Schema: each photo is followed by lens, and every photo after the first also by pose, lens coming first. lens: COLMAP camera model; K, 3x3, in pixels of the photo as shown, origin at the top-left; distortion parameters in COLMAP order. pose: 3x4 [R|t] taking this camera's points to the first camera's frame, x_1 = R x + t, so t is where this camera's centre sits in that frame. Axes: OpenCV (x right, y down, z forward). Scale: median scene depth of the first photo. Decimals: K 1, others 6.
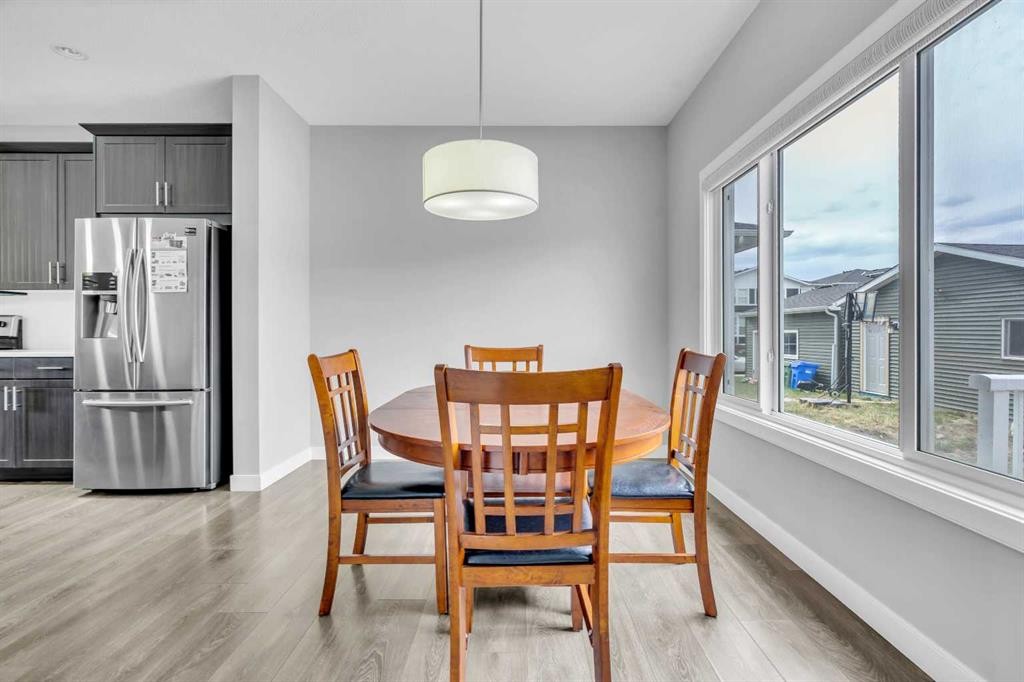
lens RADIAL K [[470.4, 0, 516.2], [0, 470.4, 328.3], [0, 0, 1]] dist [0.002141, 0.000776]
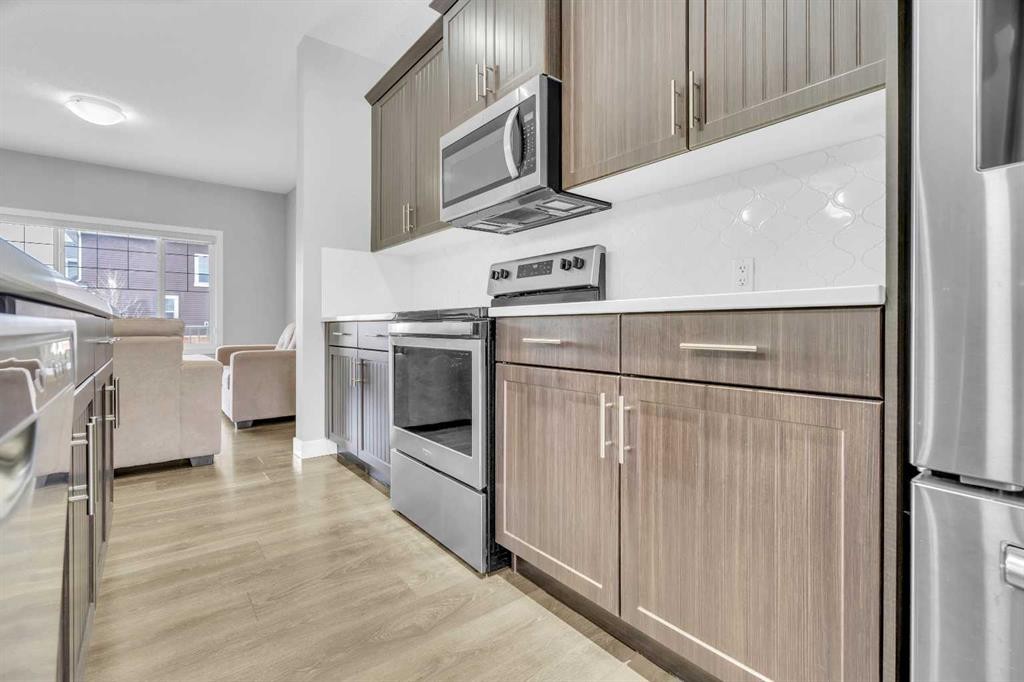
lens RADIAL K [[470.4, 0, 516.2], [0, 470.4, 328.3], [0, 0, 1]] dist [0.002141, 0.000776]
pose [[0.614433, 0.006918, -0.788939, -0.882076], [0.000179, 0.999960, 0.008908, 0.074222], [0.788969, -0.005615, 0.614407, 0.763877]]
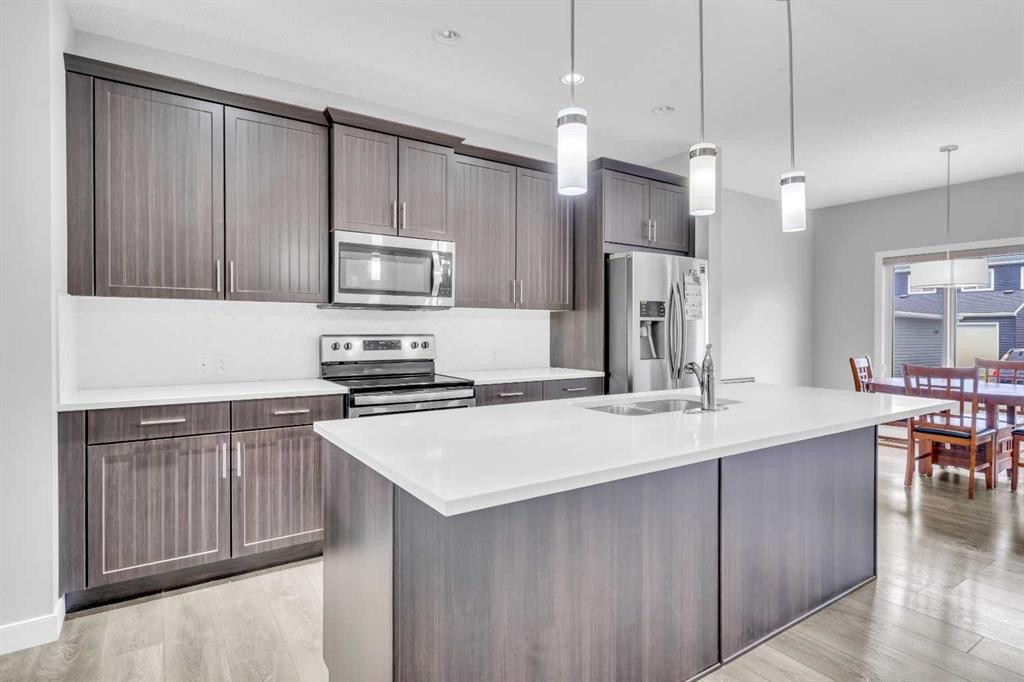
lens RADIAL K [[528.8, 0, 512.0], [0, 528.8, 341.0], [0, 0, 1]] dist [0.000177, 0.000278]
pose [[0.835481, -0.004826, 0.549498, -1.849428], [-0.004403, 0.999871, 0.015476, -0.040473], [-0.549502, -0.015350, 0.835352, 0.120608]]
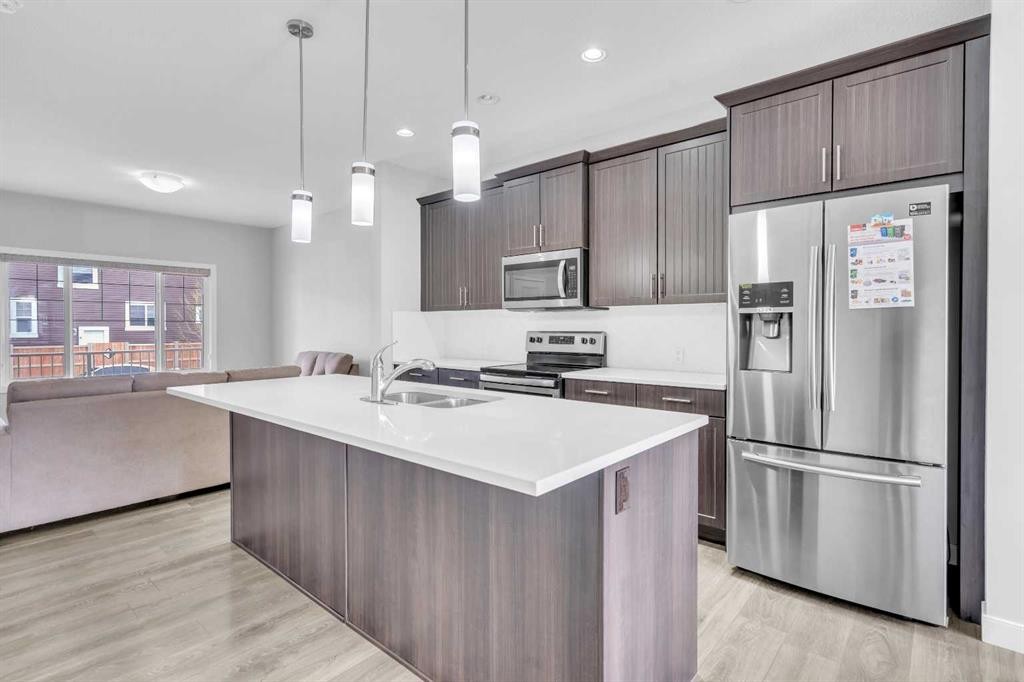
lens RADIAL K [[487.0, 0, 539.7], [0, 487.0, 333.8], [0, 0, 1]] dist [0.001926, 0.000676]
pose [[0.779102, 0.011705, -0.626788, -0.673396], [-0.002179, 0.999870, 0.015963, -0.049782], [0.626894, -0.011071, 0.779026, 0.182938]]
